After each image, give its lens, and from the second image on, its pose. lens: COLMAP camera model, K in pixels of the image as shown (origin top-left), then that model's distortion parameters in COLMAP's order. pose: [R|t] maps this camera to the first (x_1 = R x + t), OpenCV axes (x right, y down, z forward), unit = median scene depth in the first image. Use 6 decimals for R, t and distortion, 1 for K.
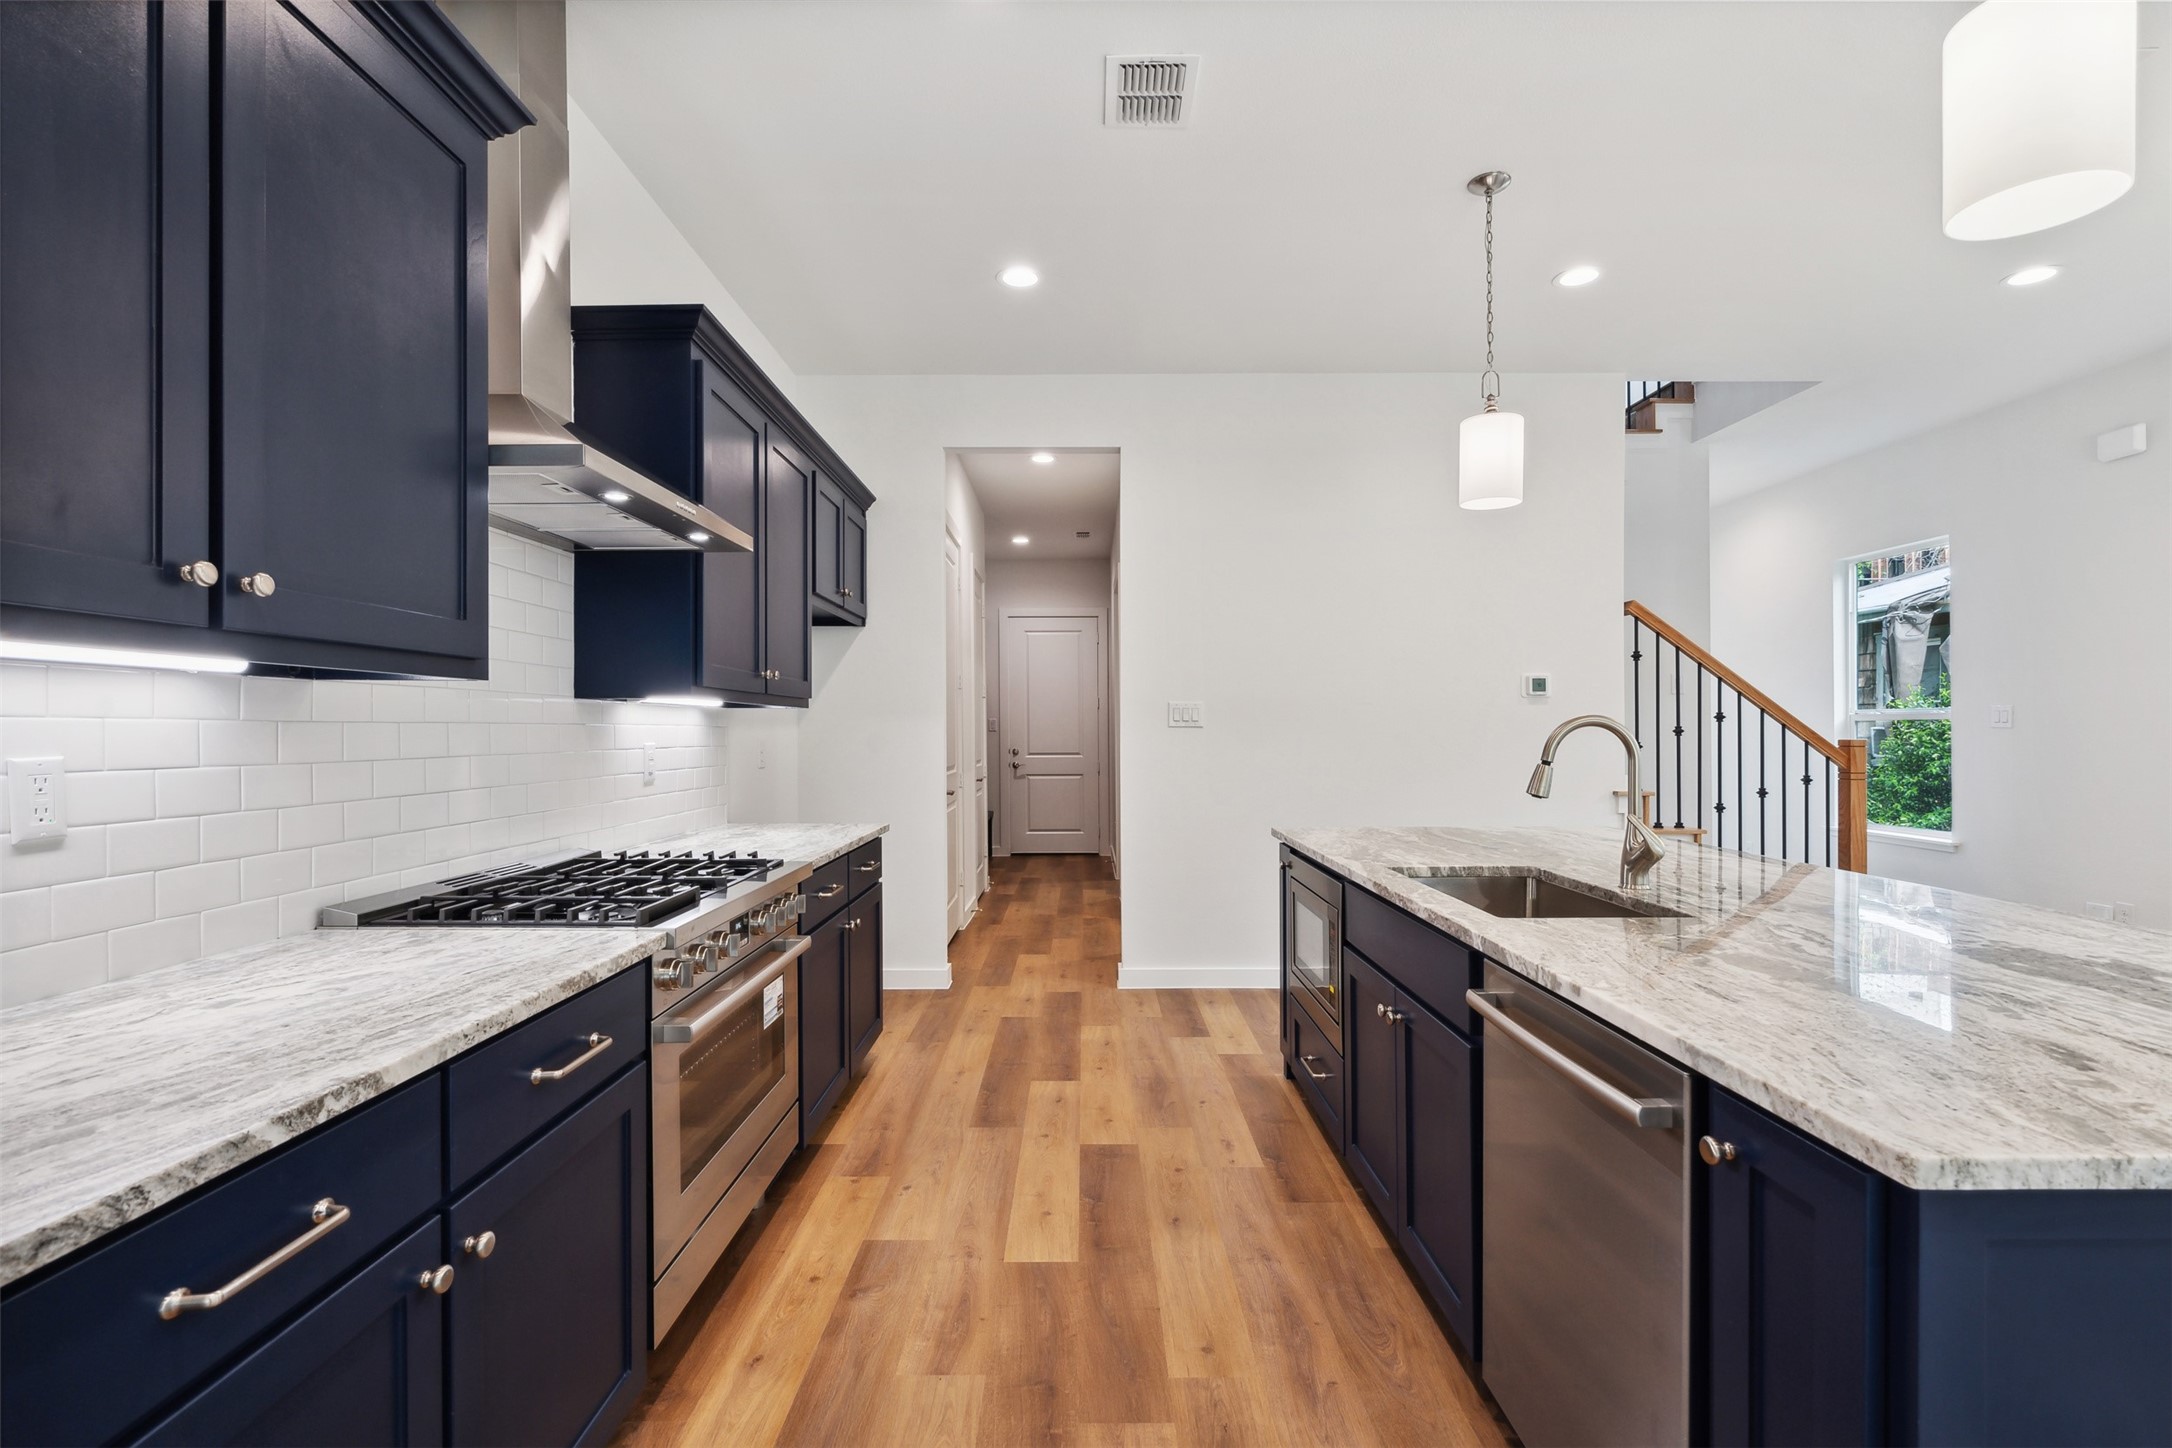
lens RADIAL K [[992.6, 0, 1084.6], [0, 992.6, 747.1], [0, 0, 1]] dist [0.043242, 0.000297]
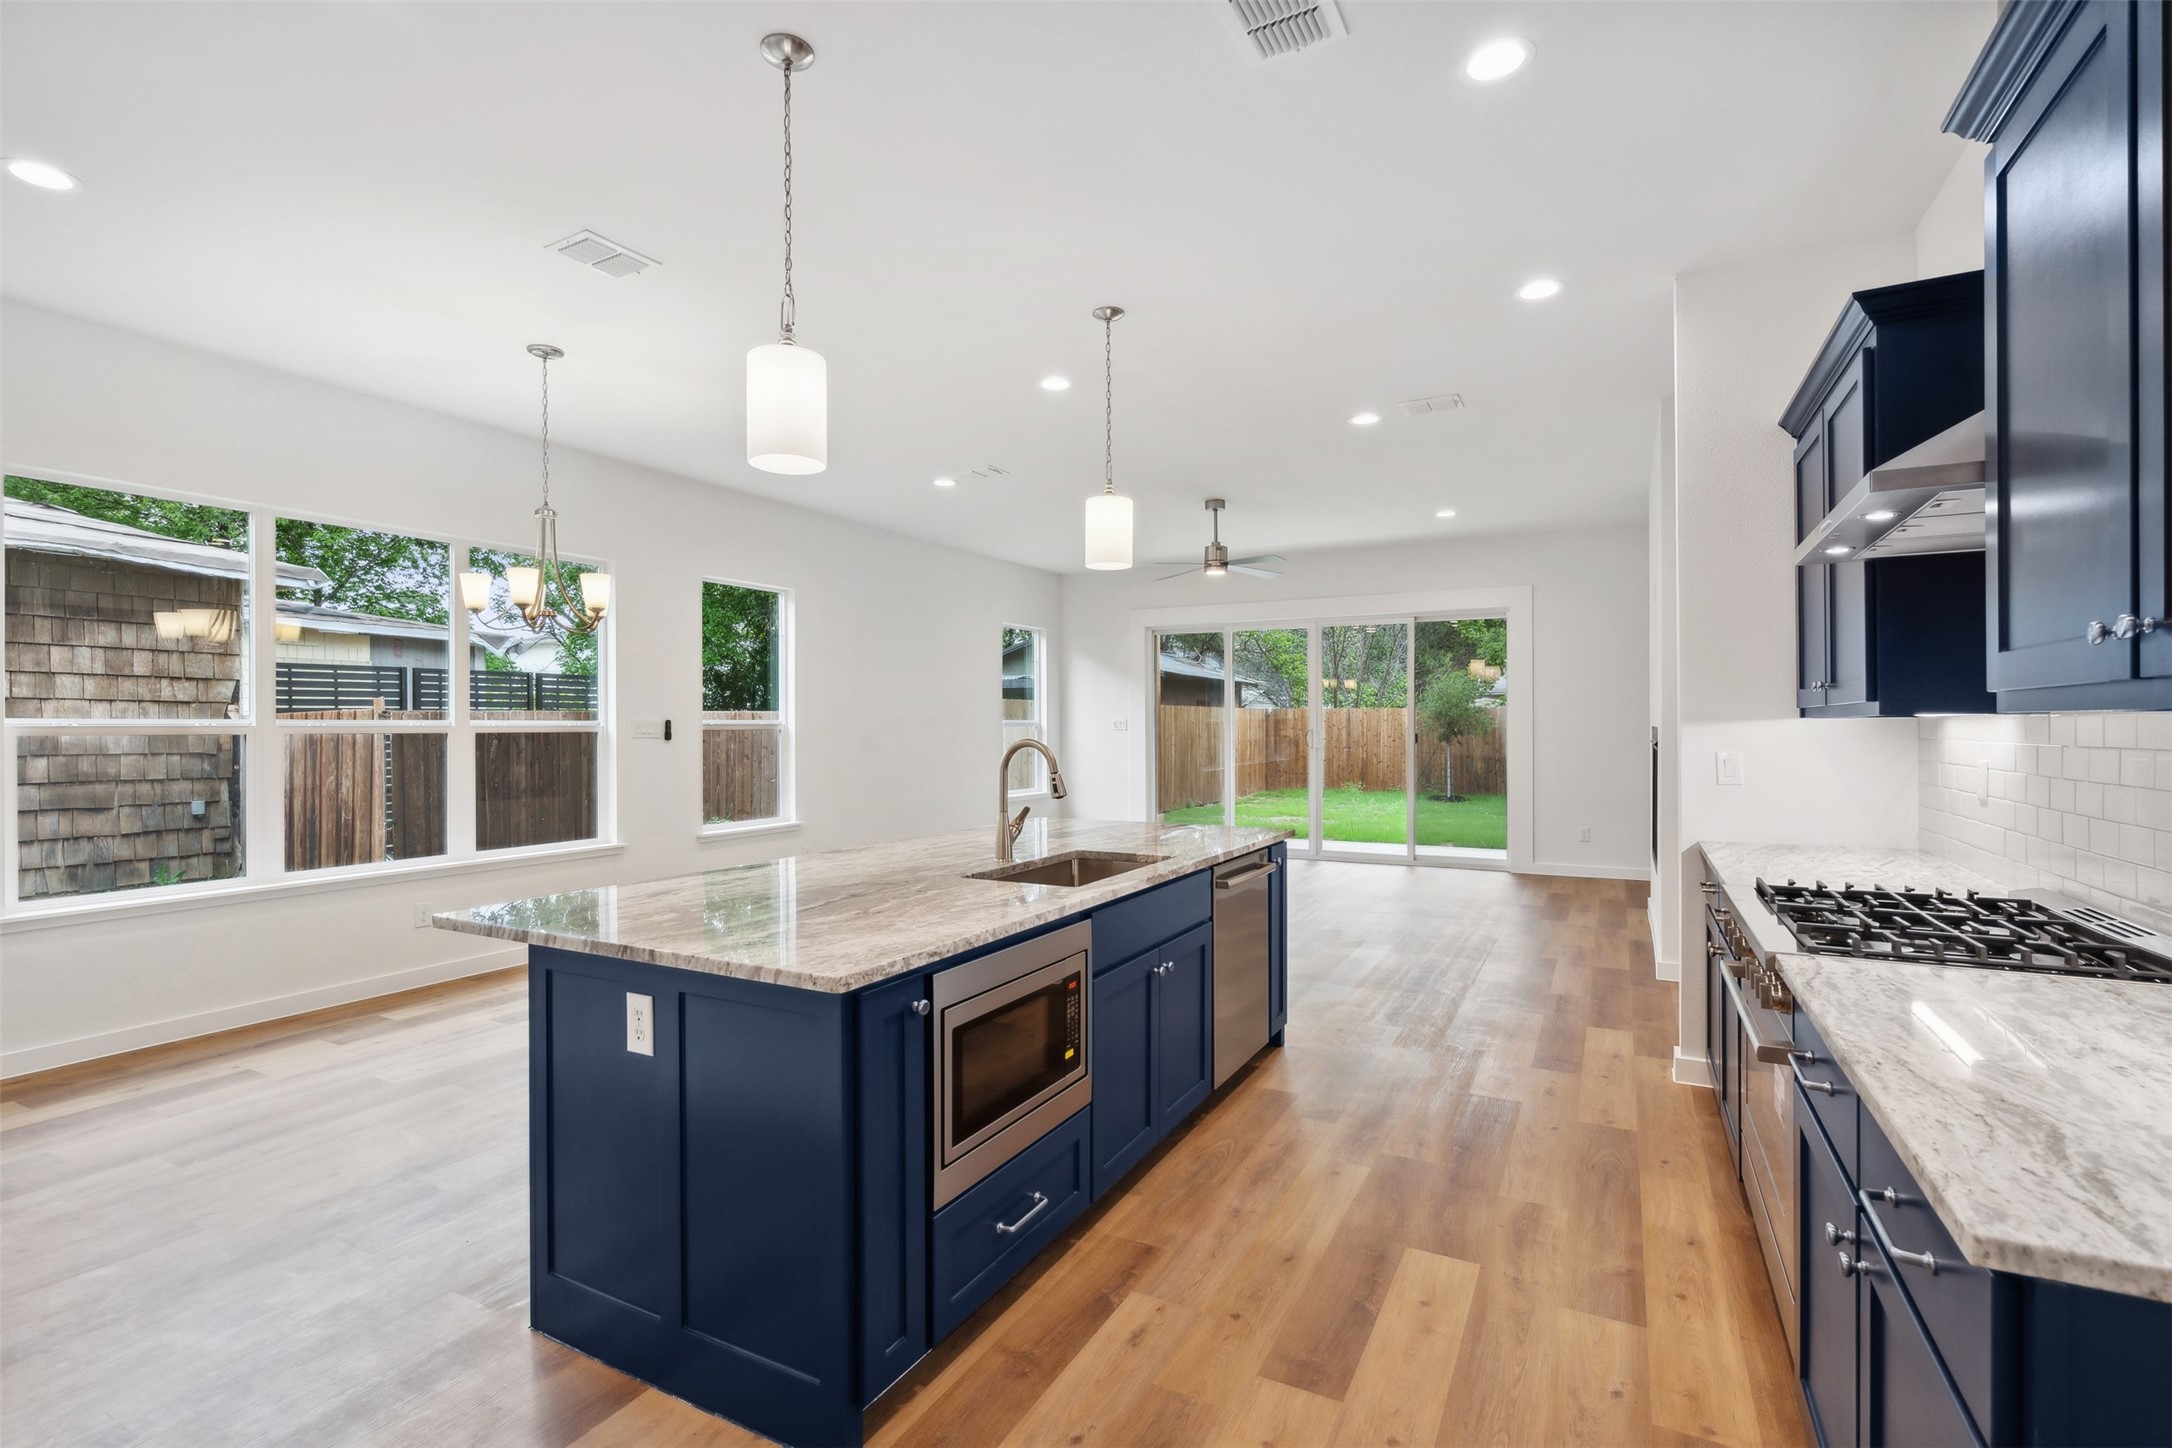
lens RADIAL K [[992.6, 0, 1084.6], [0, 992.6, 747.1], [0, 0, 1]] dist [0.043242, 0.000297]
pose [[-0.879179, -0.011938, 0.476342, -0.207540], [0.007376, 0.999225, 0.038656, -0.073661], [-0.476434, 0.037499, -0.878410, 2.047457]]
